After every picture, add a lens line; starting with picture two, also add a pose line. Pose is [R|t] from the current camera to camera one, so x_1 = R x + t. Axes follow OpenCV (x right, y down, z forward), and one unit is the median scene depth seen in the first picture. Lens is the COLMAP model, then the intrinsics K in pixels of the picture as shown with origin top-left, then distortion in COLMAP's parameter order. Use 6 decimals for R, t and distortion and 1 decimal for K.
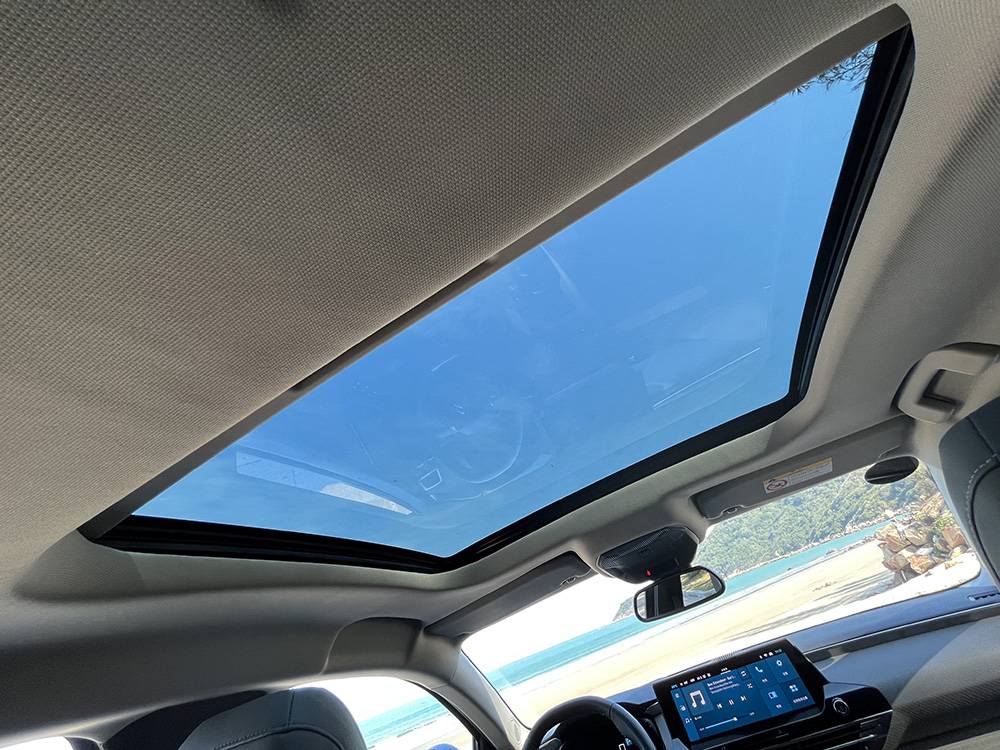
lens RADIAL K [[406.8, 0, 504.0], [0, 406.8, 370.1], [0, 0, 1]] dist [0.001791, -0.000404]
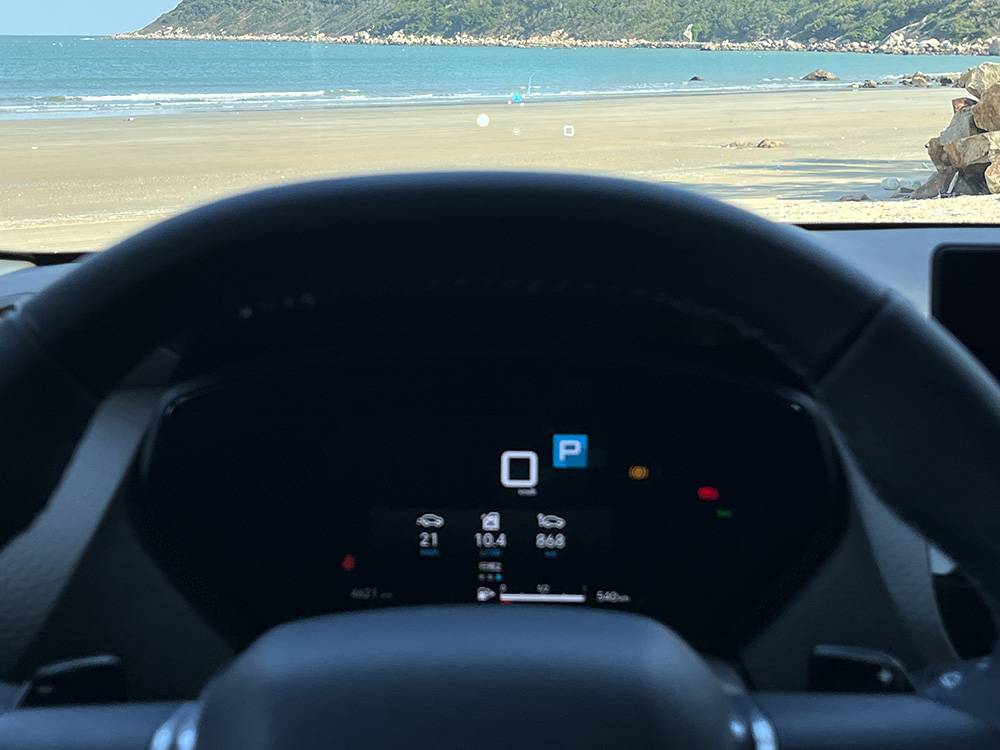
lens RADIAL K [[1518.3, 0, 503.6], [0, 1518.3, 370.6], [0, 0, 1]] dist [0.007996, 0.000000]
pose [[0.846032, 0.210353, 0.489879, -0.031356], [-0.491312, 0.664368, 0.563230, 0.579529], [-0.206983, -0.717194, 0.665425, 0.642621]]
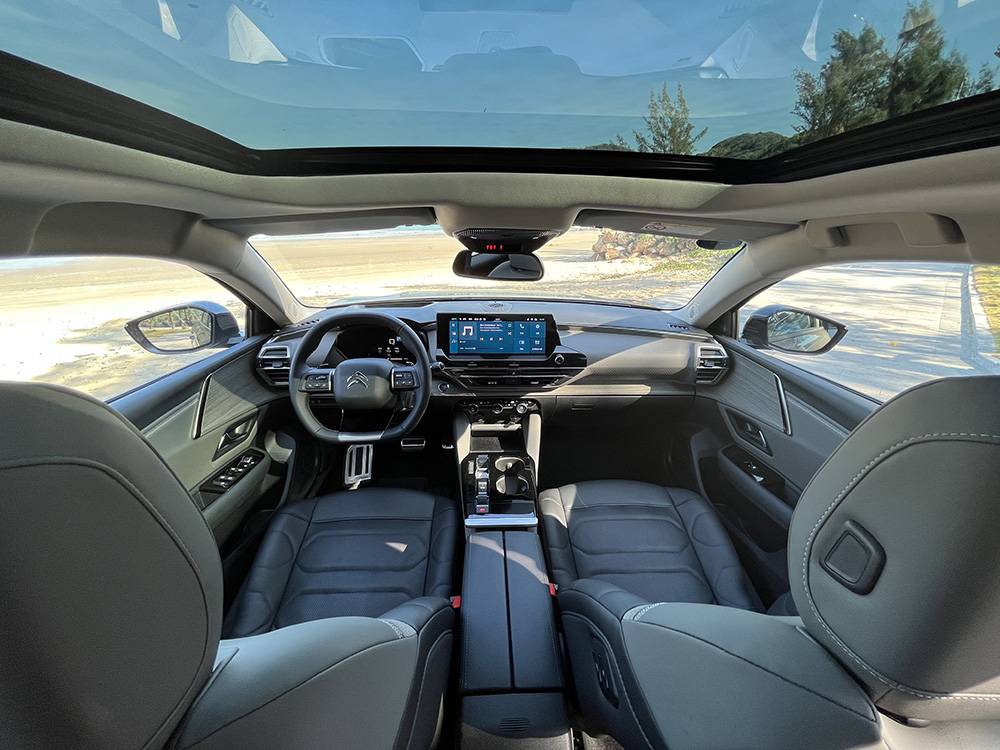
lens RADIAL K [[406.8, 0, 501.2], [0, 406.8, 379.5], [0, 0, 1]] dist [0.001791, -0.000404]
pose [[0.827250, 0.113323, 0.550287, -0.098916], [-0.510420, 0.560910, 0.651807, 0.032404], [-0.234797, -0.820084, 0.521854, 0.201392]]
